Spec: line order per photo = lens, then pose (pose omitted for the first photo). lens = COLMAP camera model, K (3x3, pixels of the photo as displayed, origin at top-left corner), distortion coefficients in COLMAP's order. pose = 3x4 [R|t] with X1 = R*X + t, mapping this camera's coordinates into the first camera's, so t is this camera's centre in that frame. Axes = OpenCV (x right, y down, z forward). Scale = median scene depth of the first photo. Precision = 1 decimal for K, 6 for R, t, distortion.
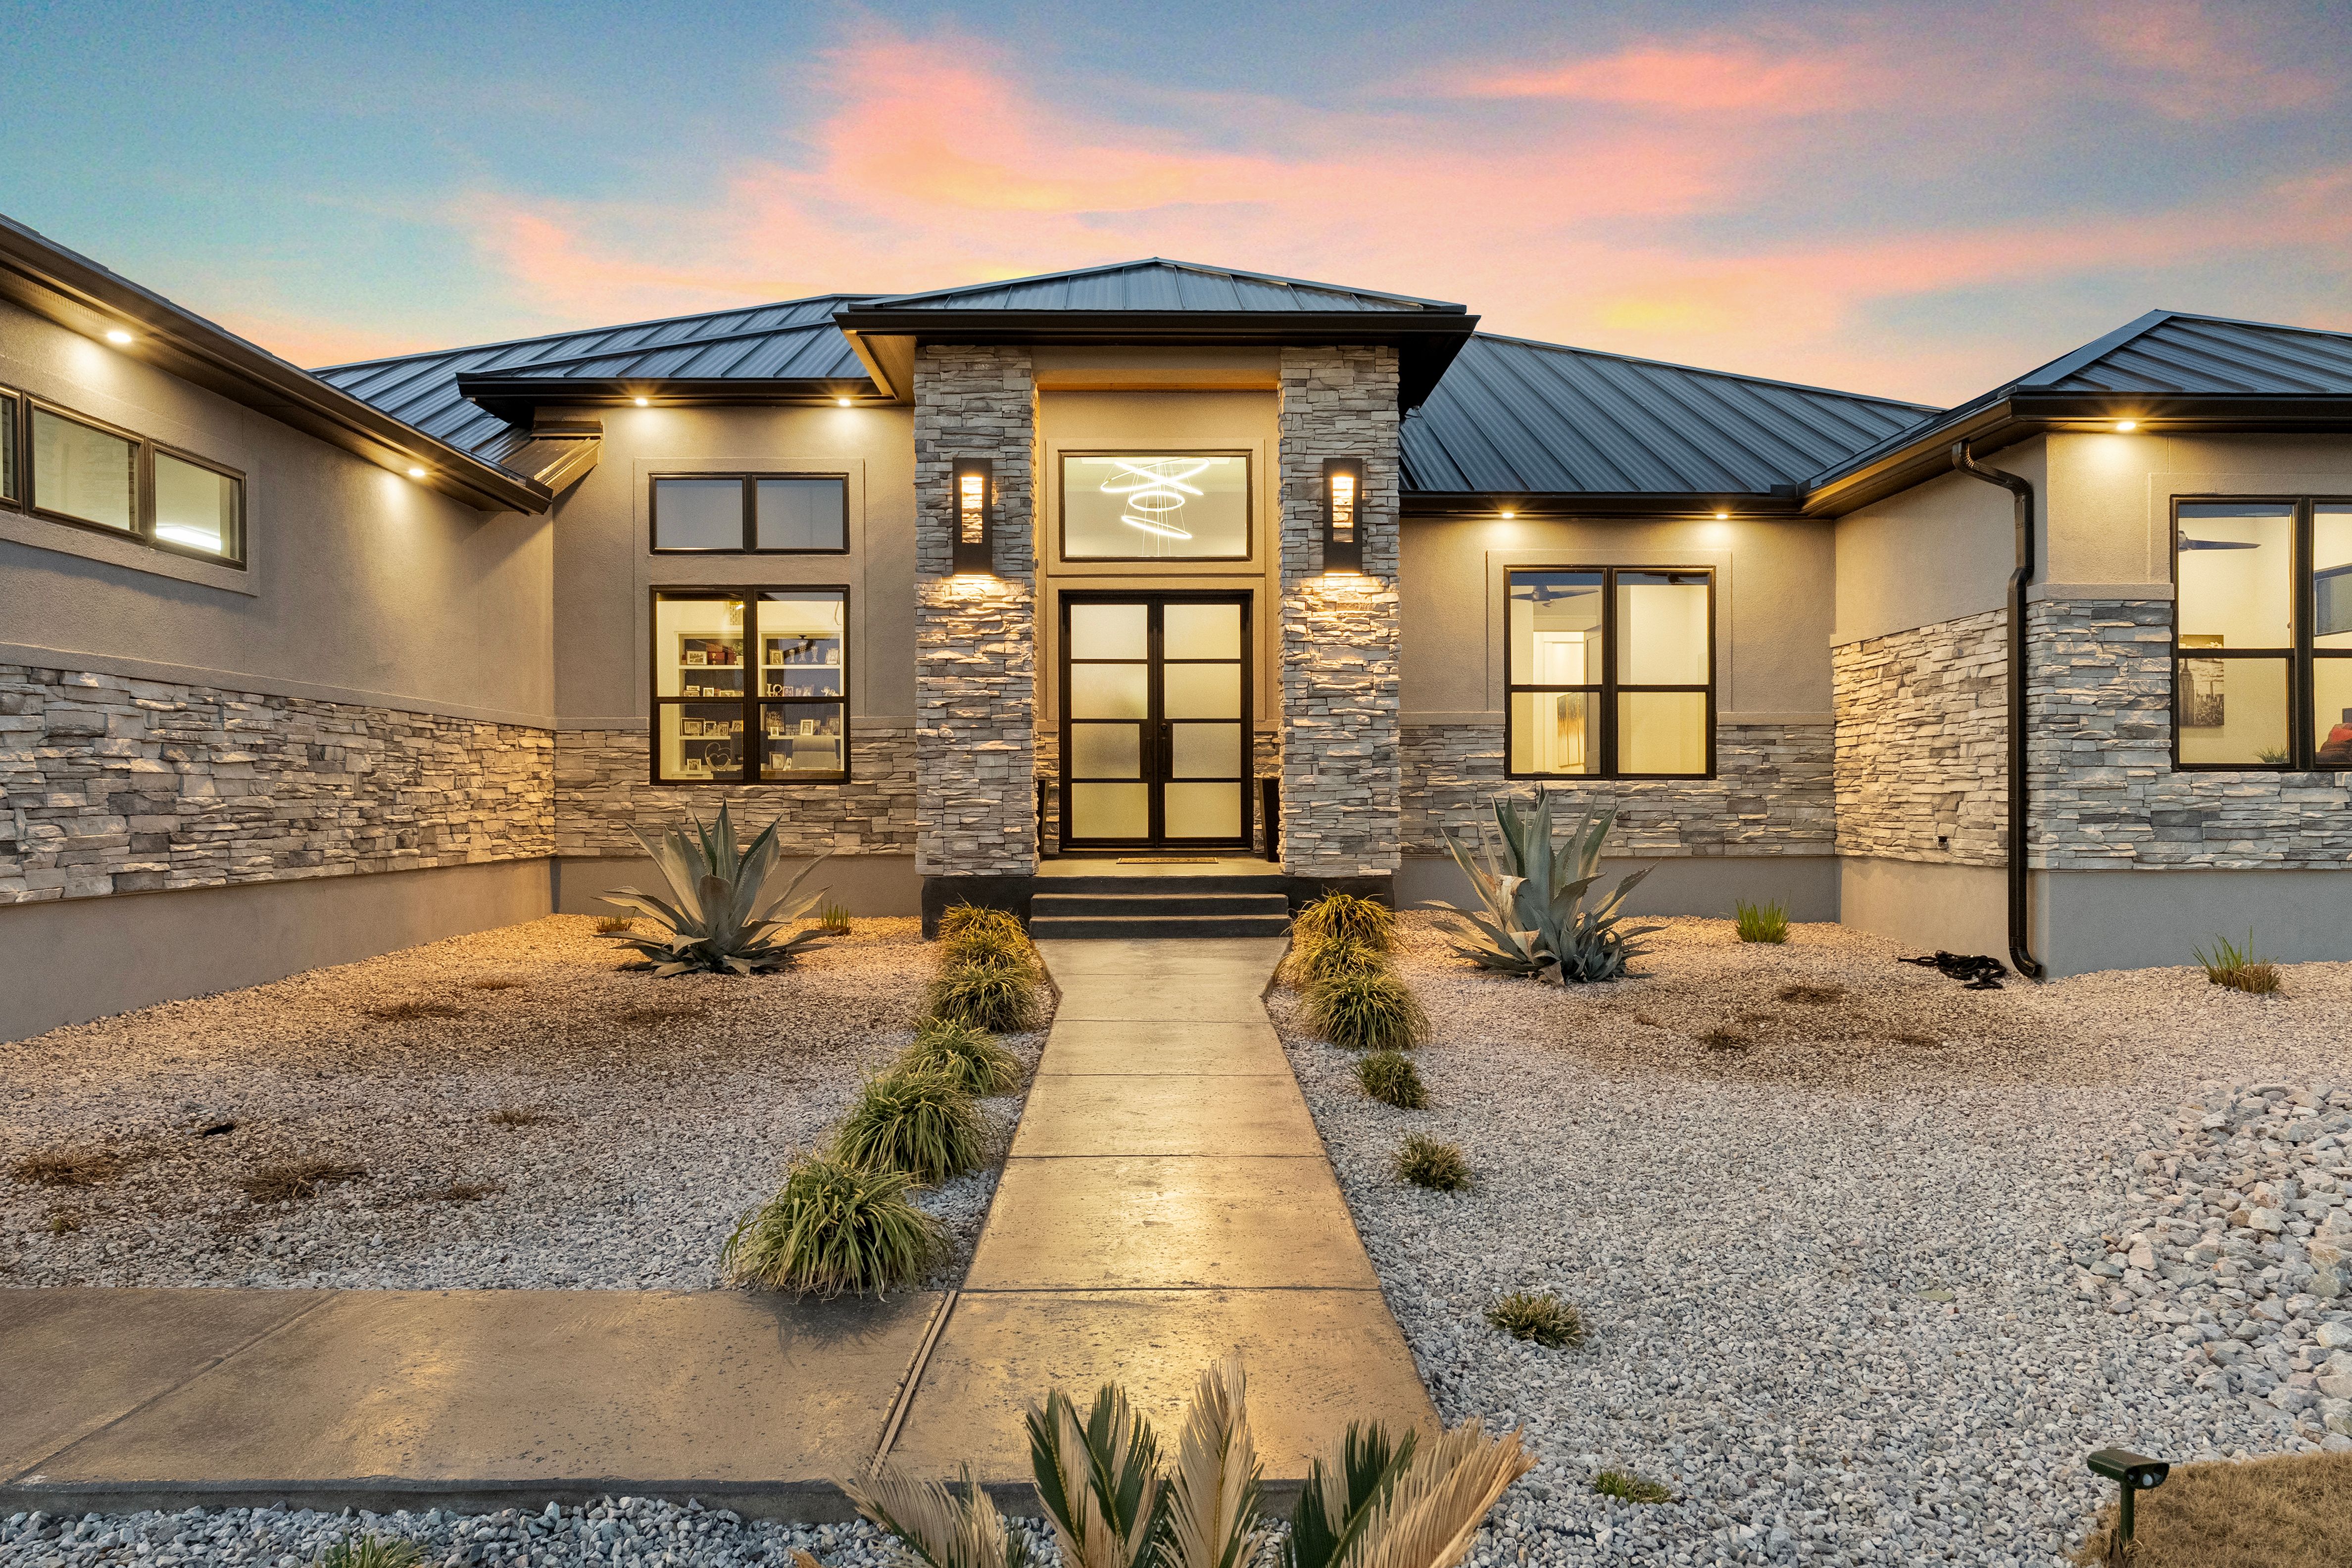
lens RADIAL K [[1562.3, 0, 1175.9], [0, 1562.3, 783.7], [0, 0, 1]] dist [-0.007754, -0.000135]
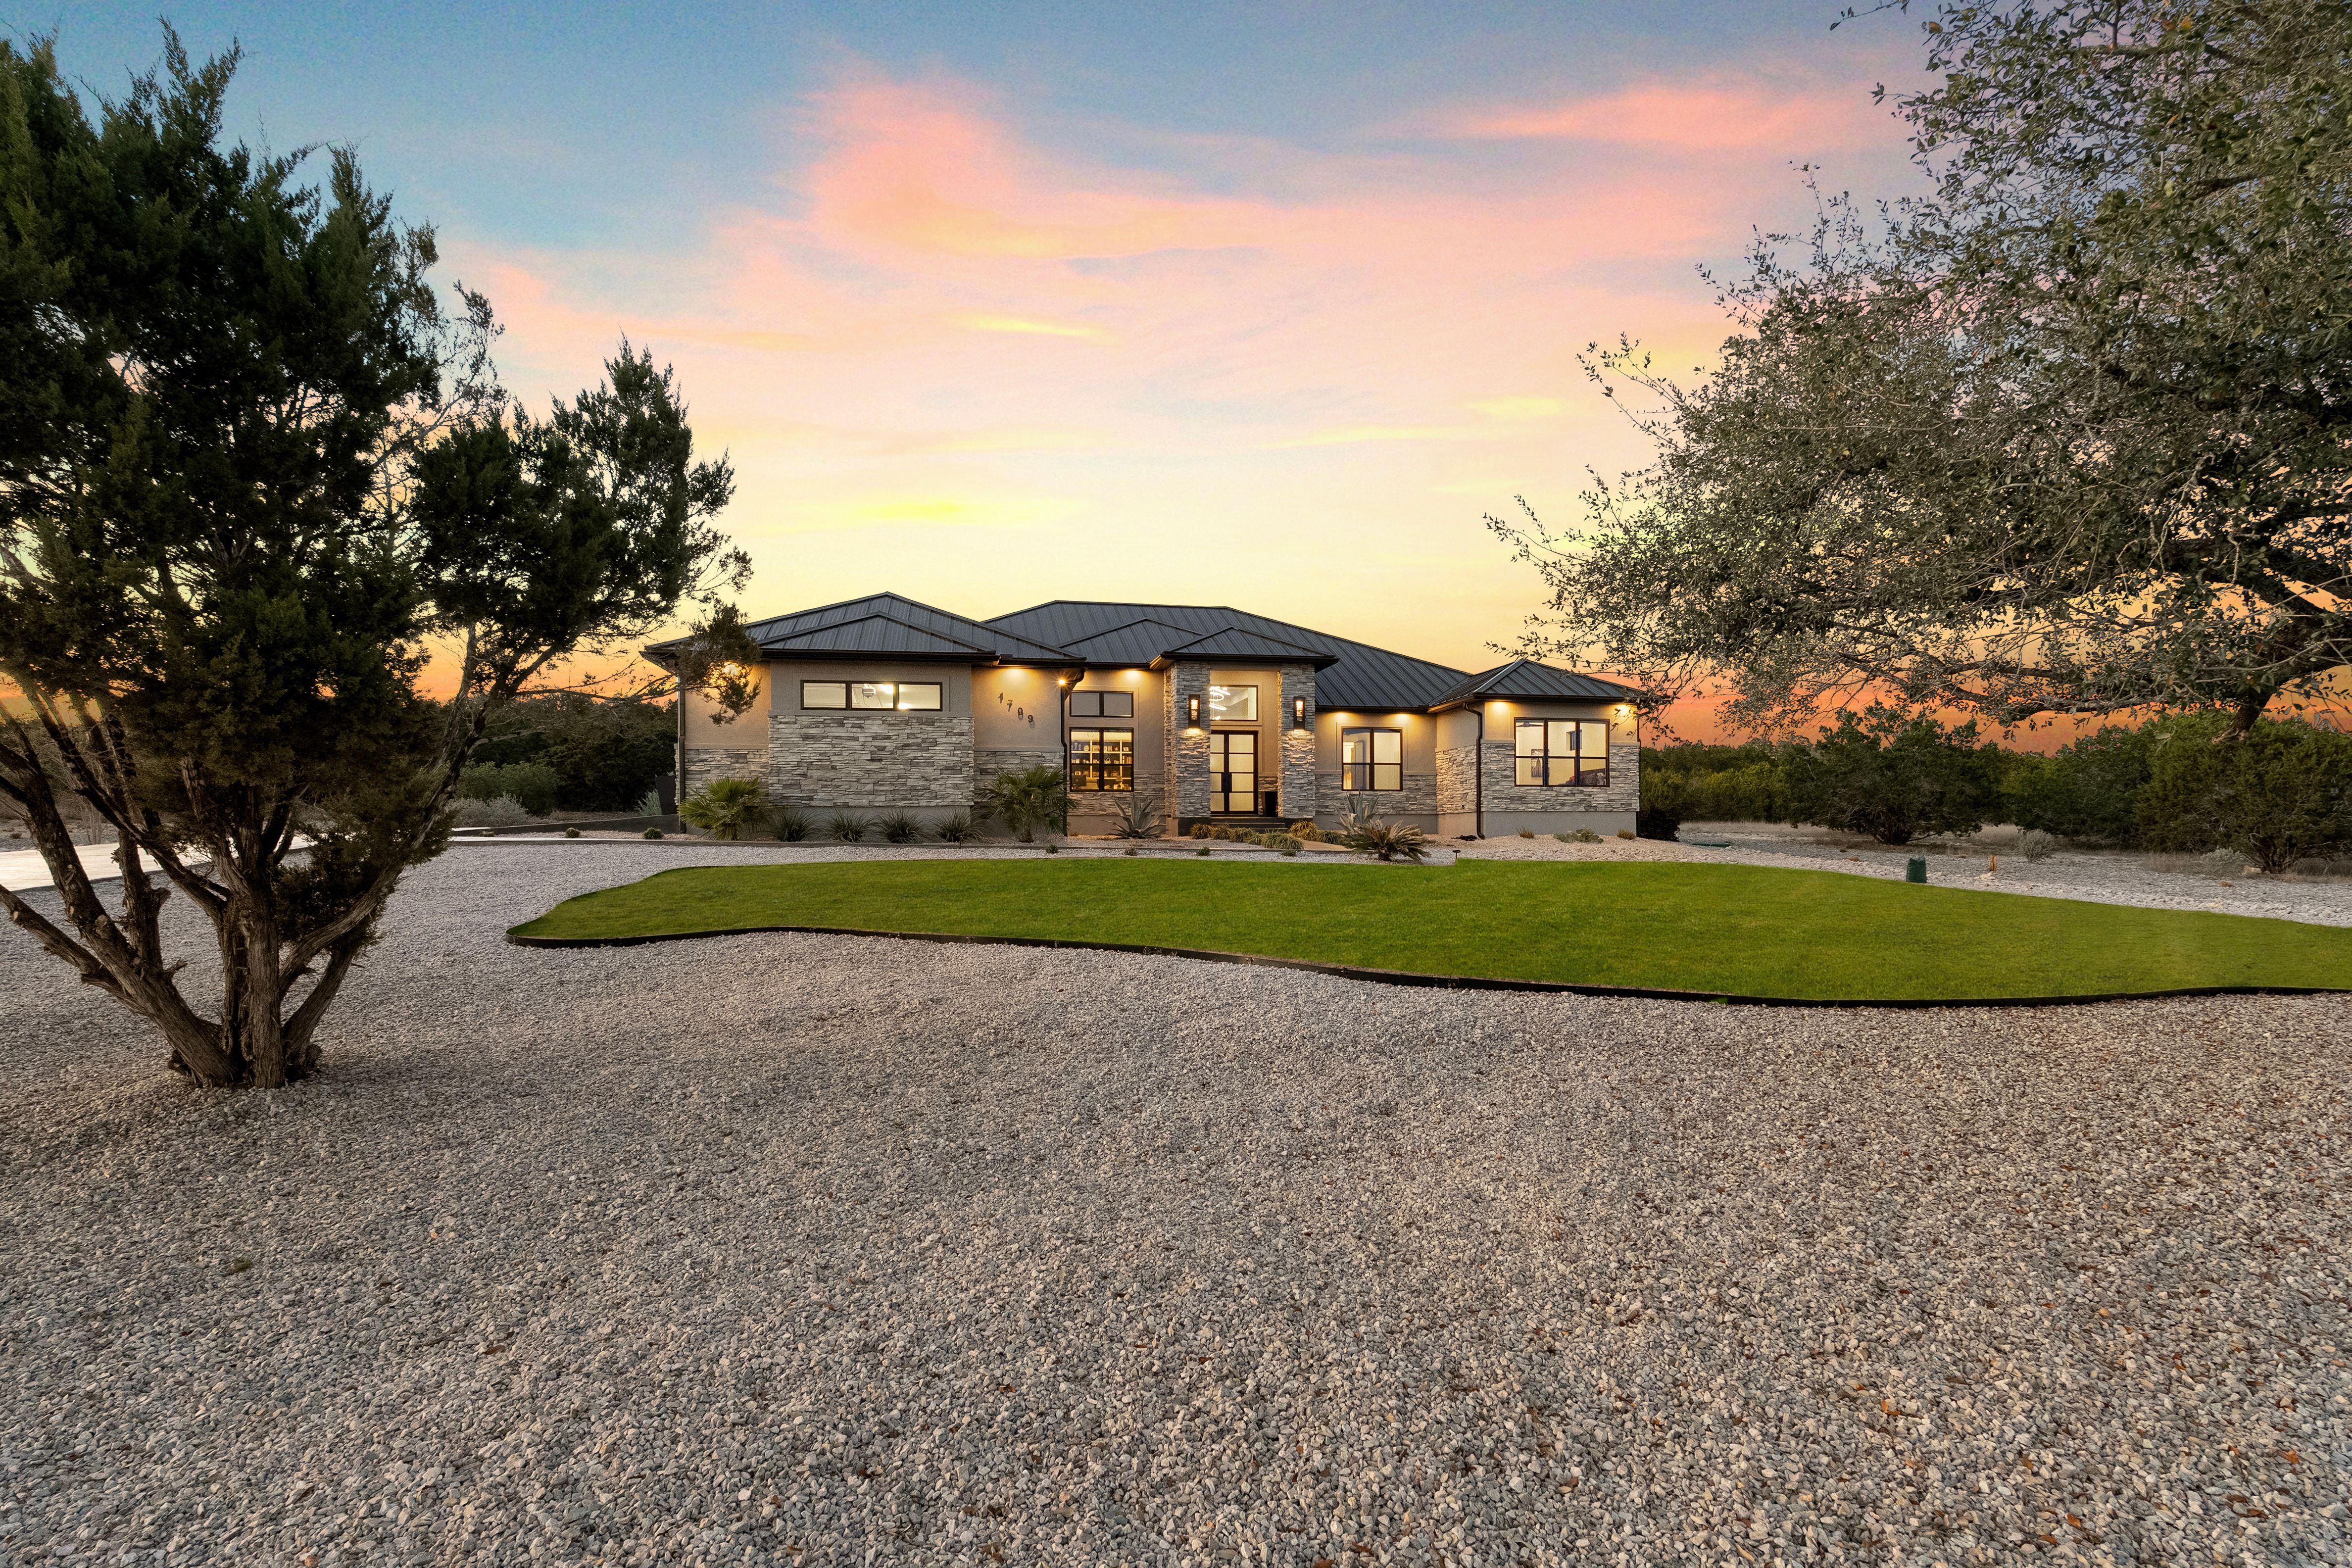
lens RADIAL K [[1161.9, 0, 1182.1], [0, 1161.9, 802.7], [0, 0, 1]] dist [0.000686, 0.000131]
pose [[0.987127, 0.005067, 0.159860, -0.534517], [-0.001661, 0.999769, -0.021430, 0.078055], [-0.159932, 0.020888, 0.986907, -1.422164]]
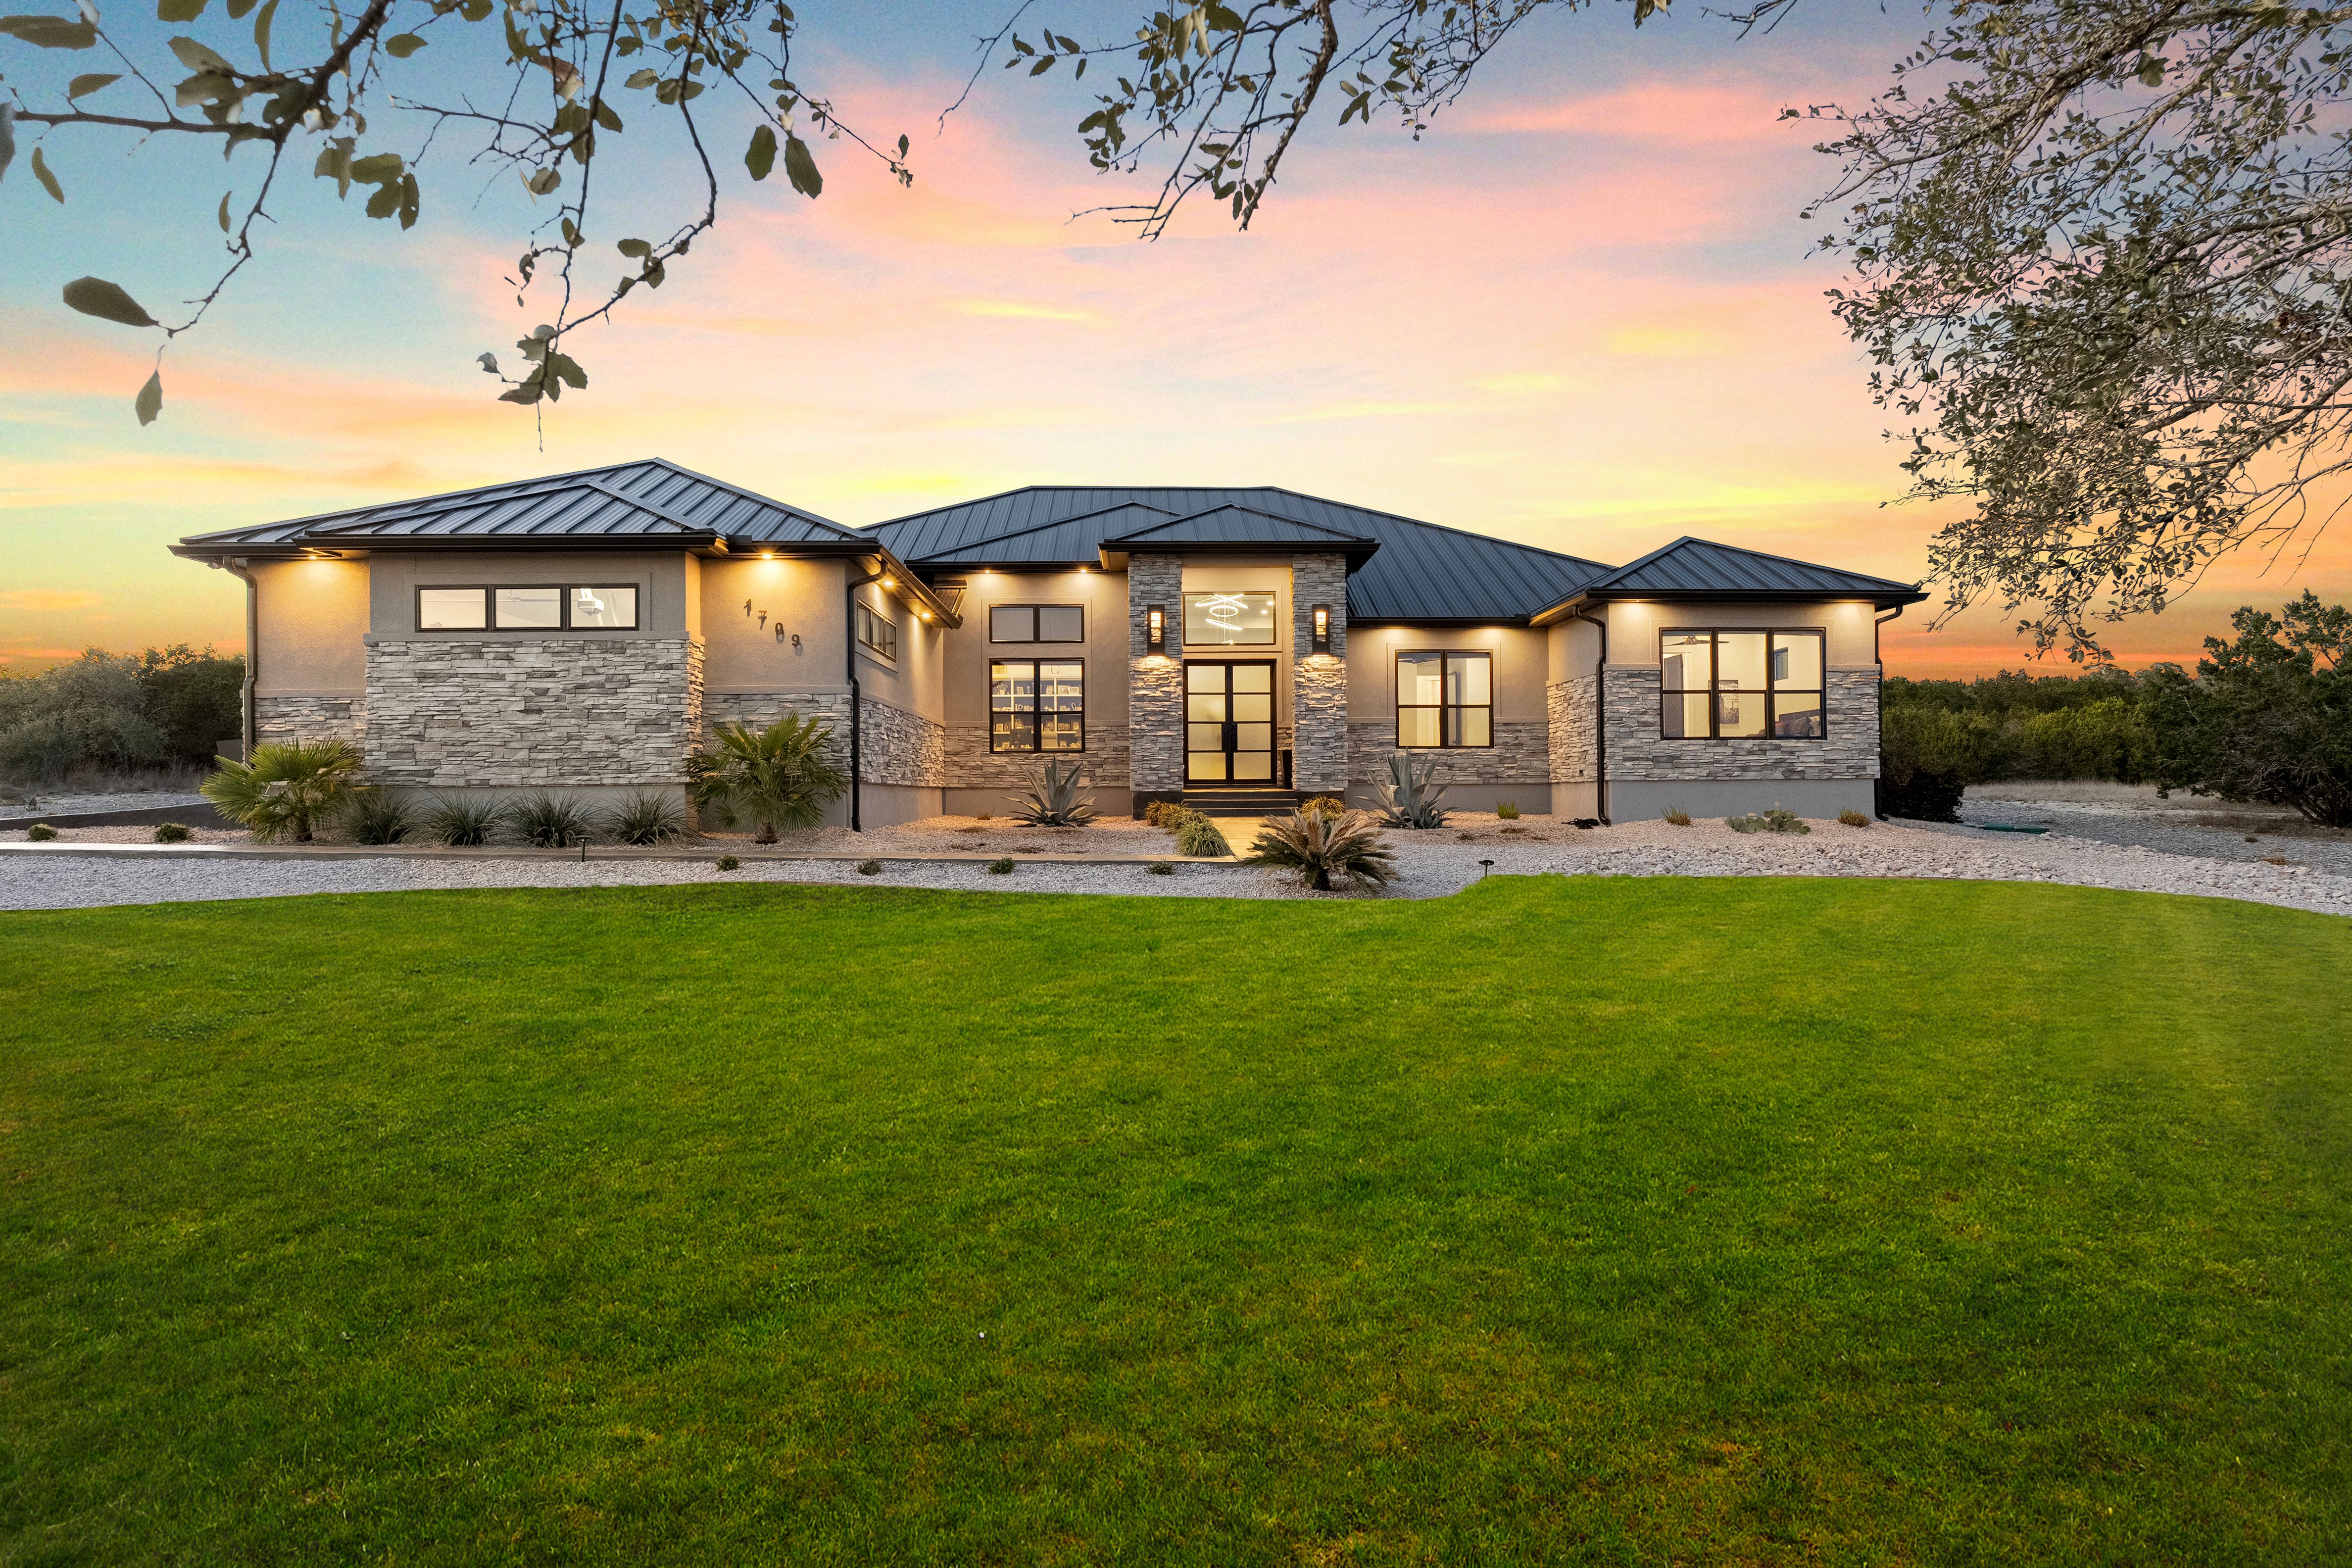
lens RADIAL K [[1326.0, 0, 1172.4], [0, 1326.0, 760.6], [0, 0, 1]] dist [0.000128, -0.001774]
pose [[0.999987, -0.002871, 0.004146, -0.109819], [0.002944, 0.999836, -0.017882, 0.047176], [-0.004094, 0.017894, 0.999832, -0.858210]]
